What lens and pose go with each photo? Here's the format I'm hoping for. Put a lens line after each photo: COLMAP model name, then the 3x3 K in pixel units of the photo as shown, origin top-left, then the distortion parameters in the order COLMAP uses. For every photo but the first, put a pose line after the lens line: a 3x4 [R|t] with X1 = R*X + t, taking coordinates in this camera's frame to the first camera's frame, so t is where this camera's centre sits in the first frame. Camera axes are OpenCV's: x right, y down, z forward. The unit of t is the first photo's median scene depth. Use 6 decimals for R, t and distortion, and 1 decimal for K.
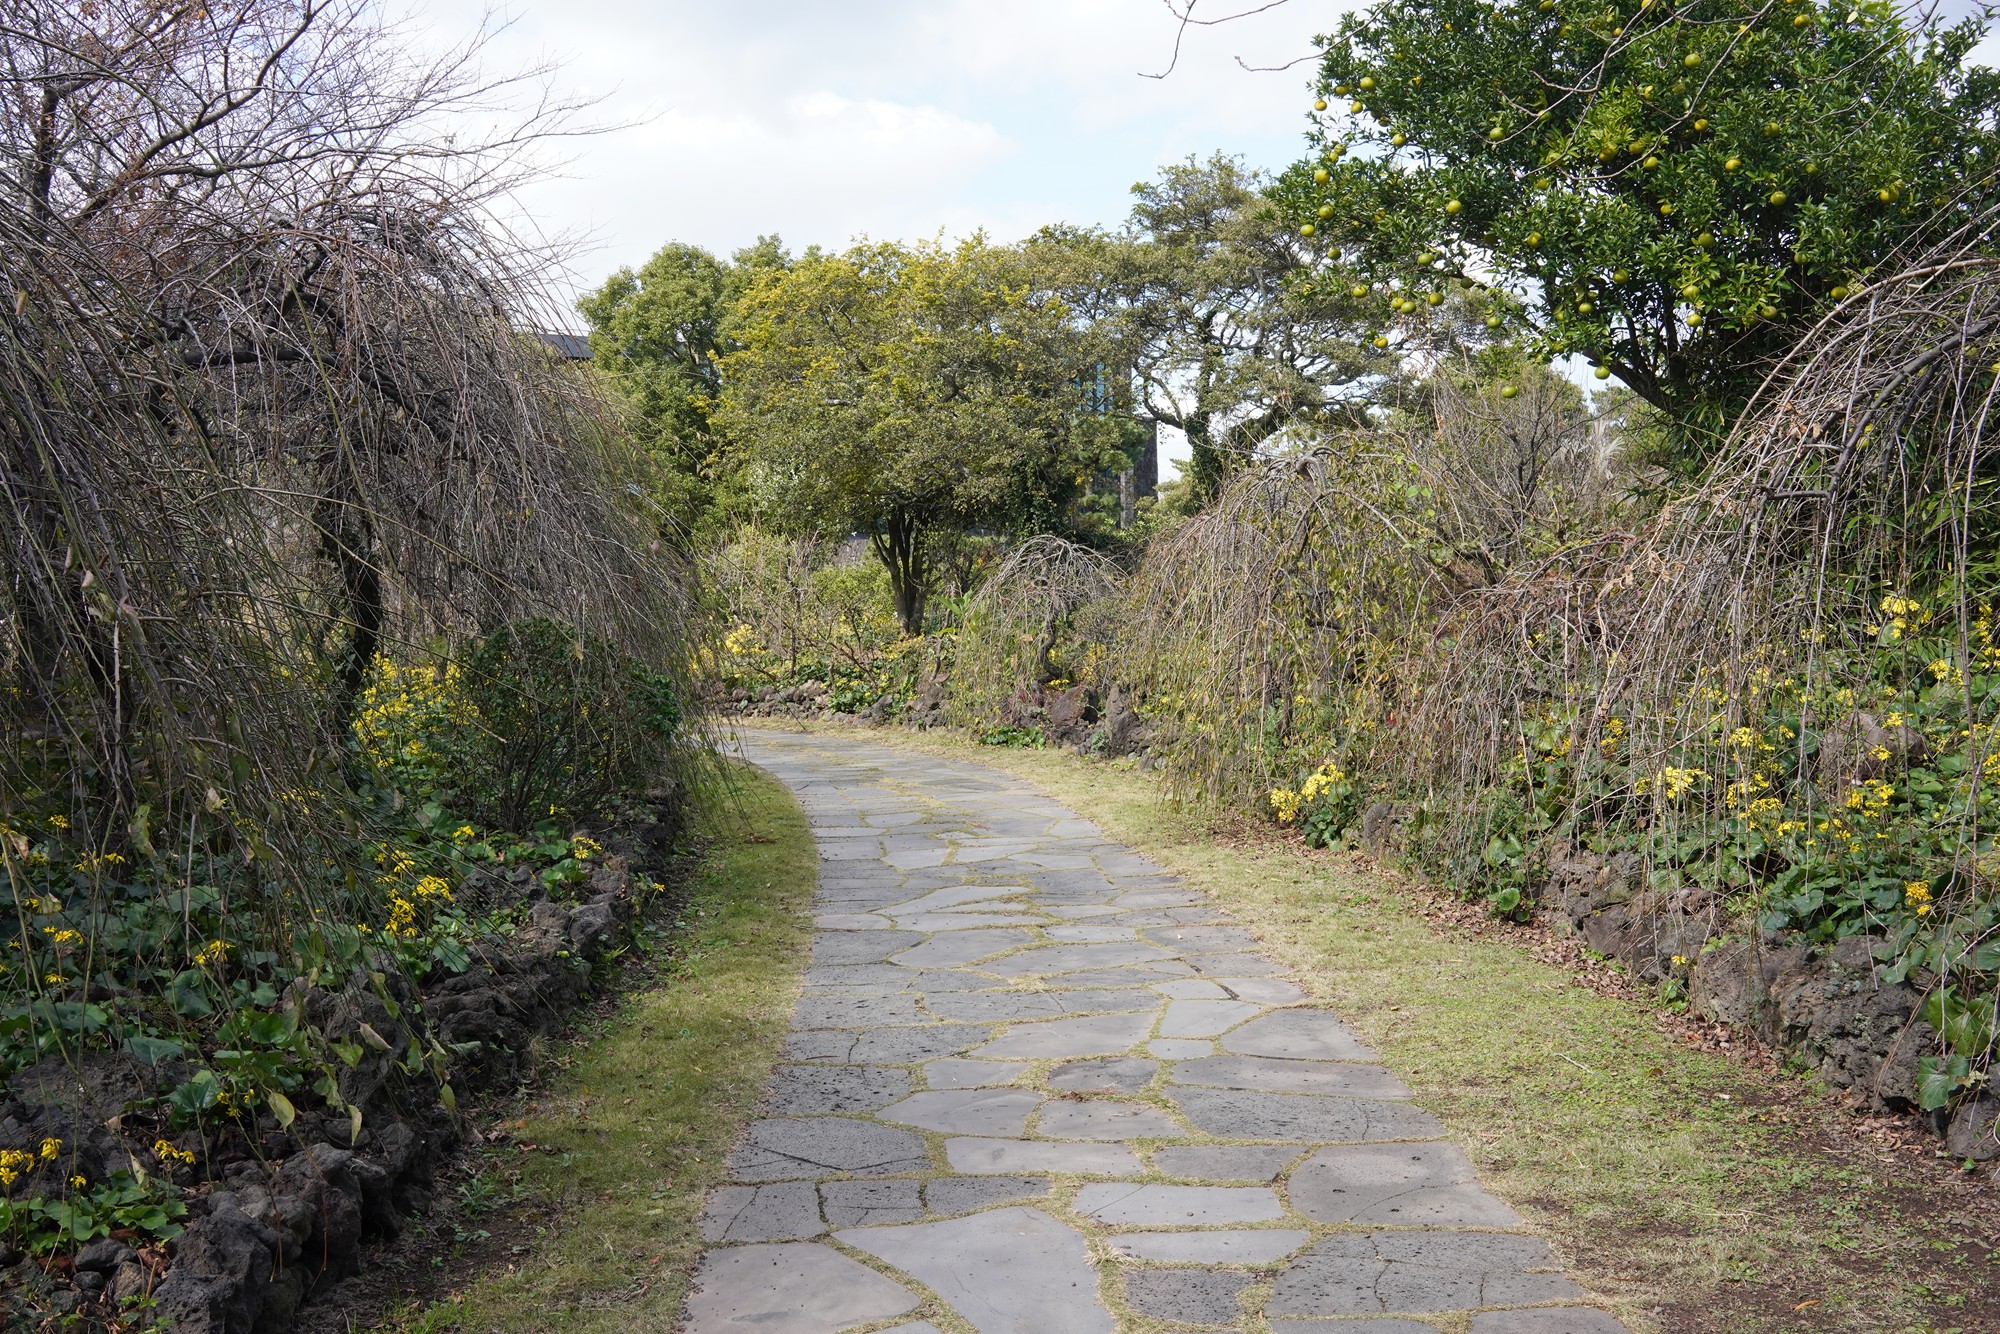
lens RADIAL K [[2039.5, 0, 997.9], [0, 2039.5, 669.0], [0, 0, 1]] dist [-0.008556, 0.000000]
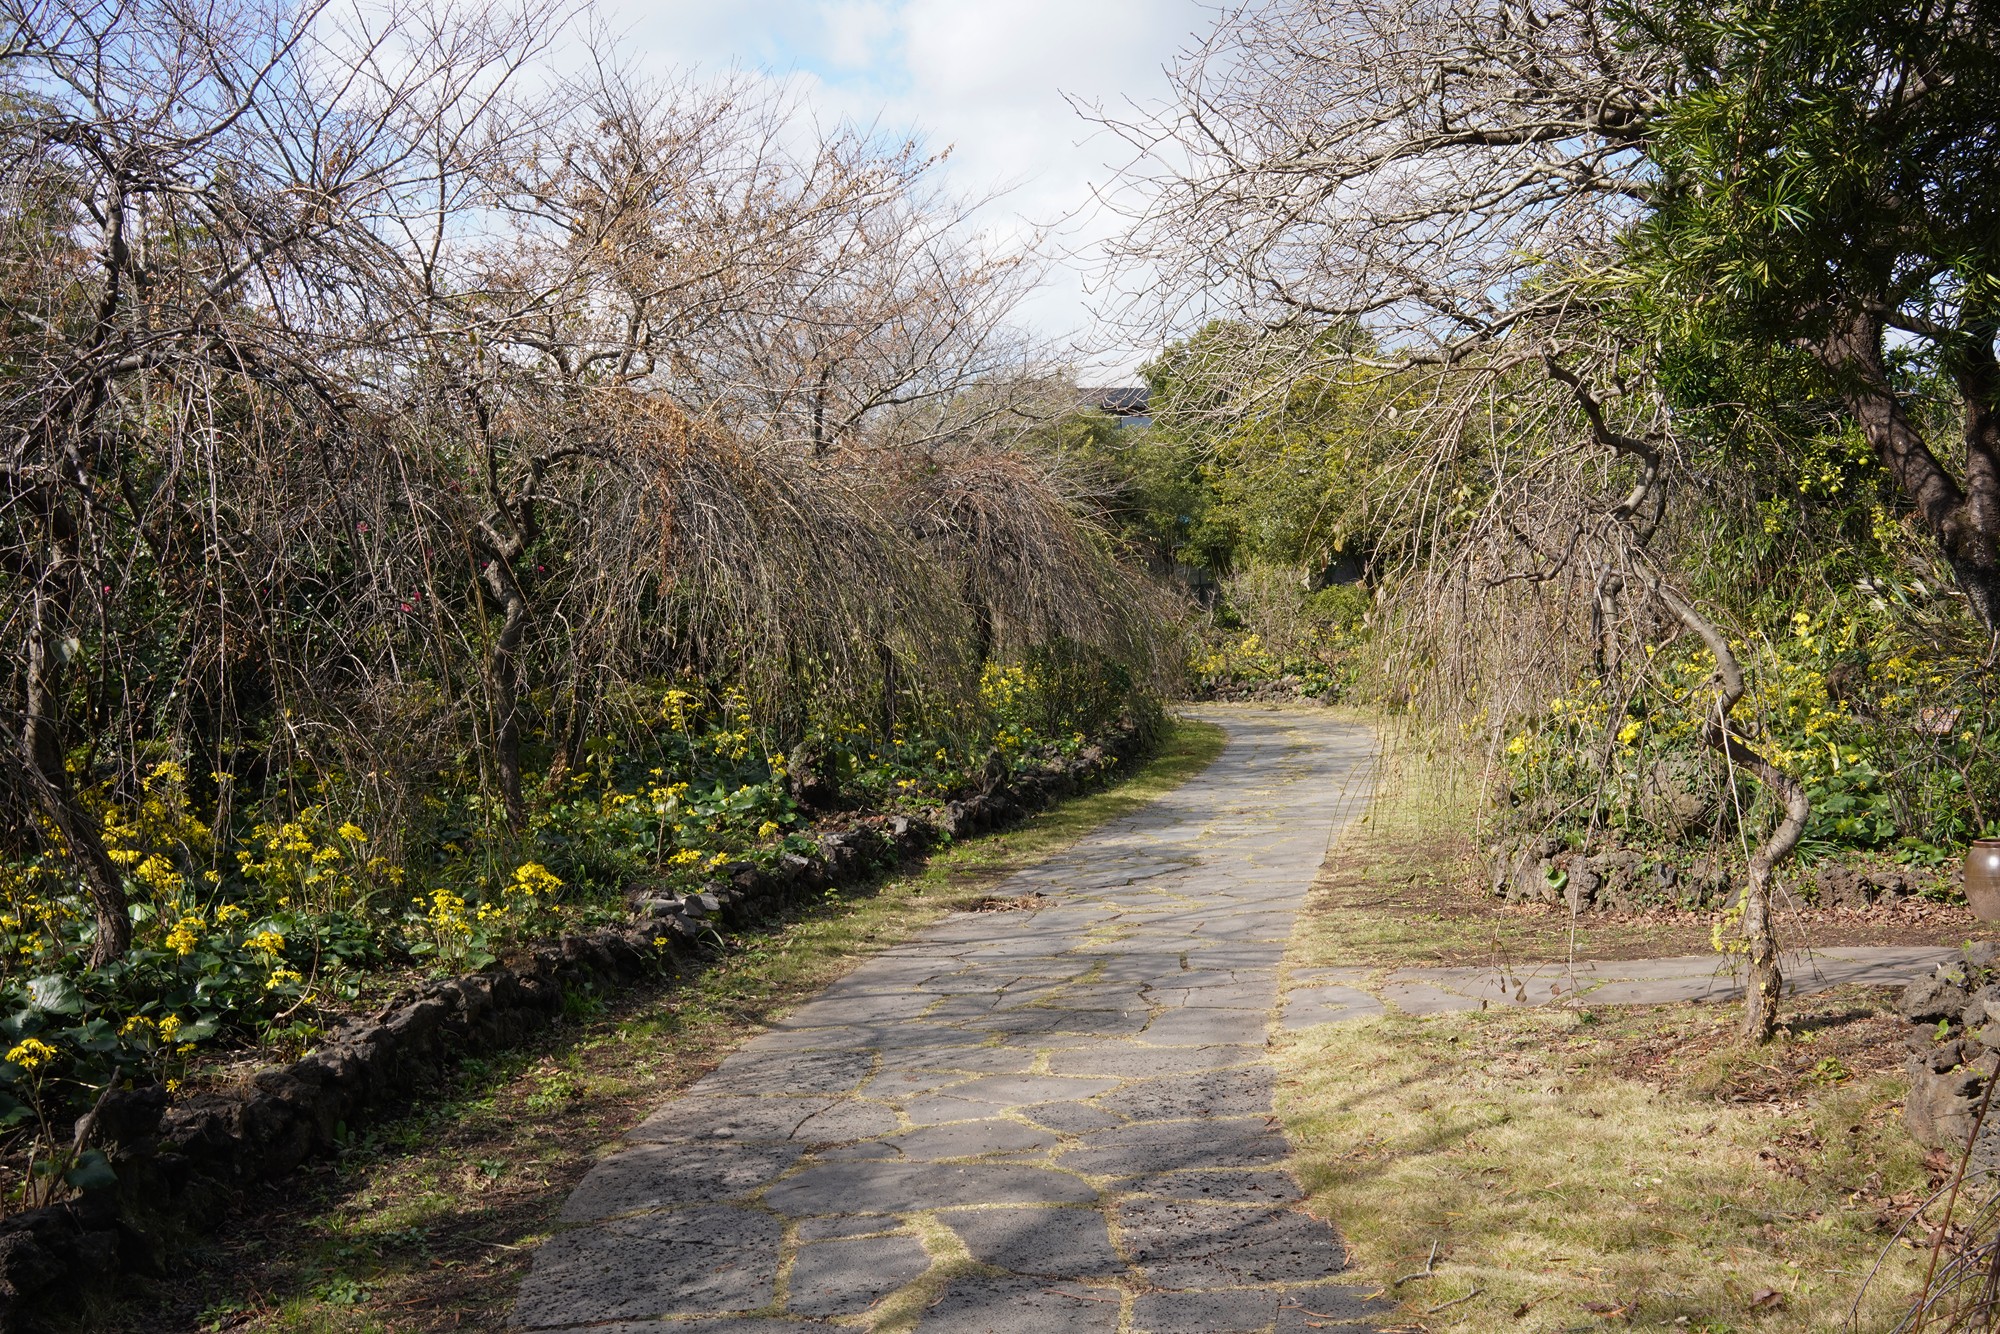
lens RADIAL K [[2039.5, 0, 999.9], [0, 2039.5, 667.6], [0, 0, 1]] dist [-0.008556, 0.000000]
pose [[0.958710, -0.008001, -0.284273, 0.118660], [0.006748, 0.999963, -0.005387, 0.007321], [0.284306, 0.003247, 0.958728, -0.395799]]
